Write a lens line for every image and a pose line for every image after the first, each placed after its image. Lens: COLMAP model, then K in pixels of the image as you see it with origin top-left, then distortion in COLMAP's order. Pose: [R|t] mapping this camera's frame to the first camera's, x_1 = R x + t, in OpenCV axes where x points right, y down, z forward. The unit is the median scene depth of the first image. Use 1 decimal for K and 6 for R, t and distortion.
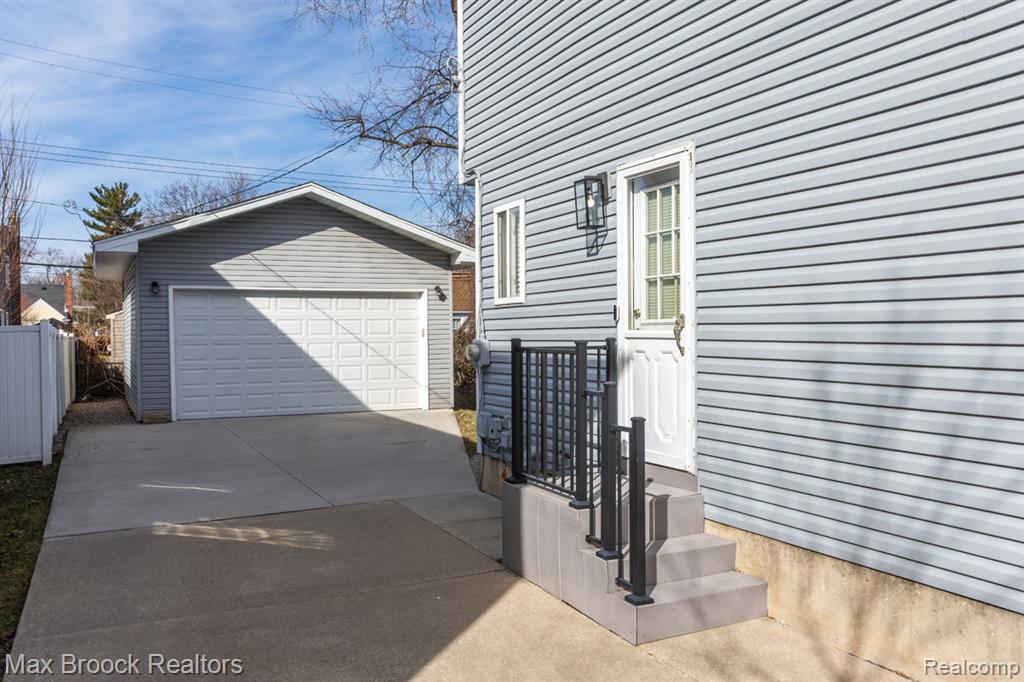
lens RADIAL K [[844.0, 0, 536.4], [0, 844.0, 344.0], [0, 0, 1]] dist [-0.102738, -0.000809]
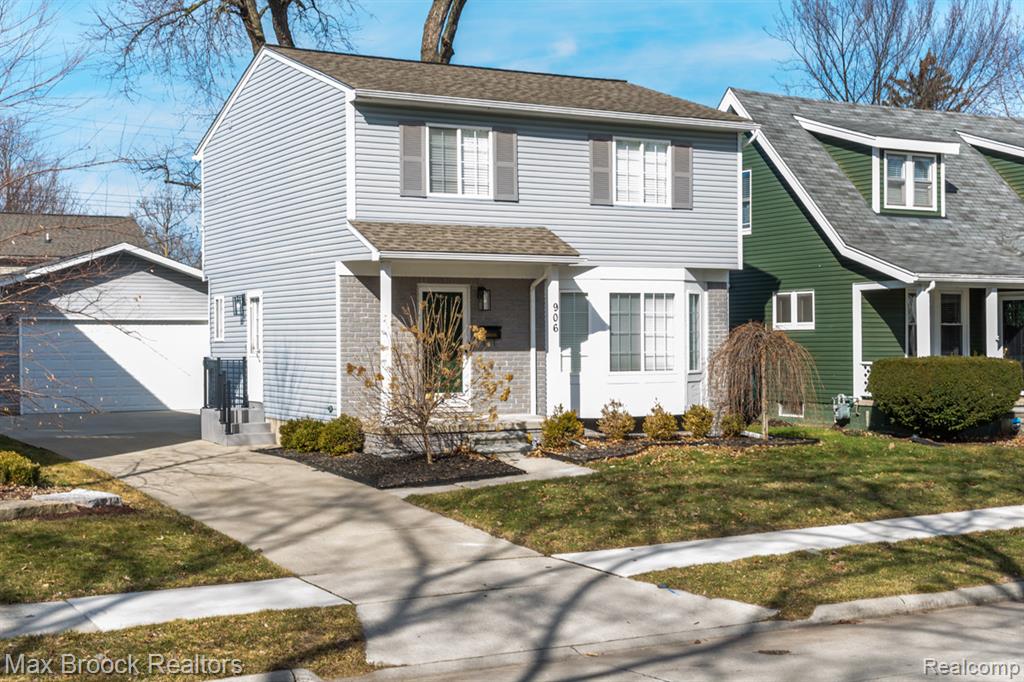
lens RADIAL K [[1385.8, 0, 512.0], [0, 1385.8, 341.0], [0, 0, 1]] dist [0.036807, 0.030745]
pose [[0.999764, -0.001885, 0.021660, 0.452120], [0.002157, 0.999919, -0.012572, 0.000432], [-0.021634, 0.012616, 0.999686, -1.841080]]
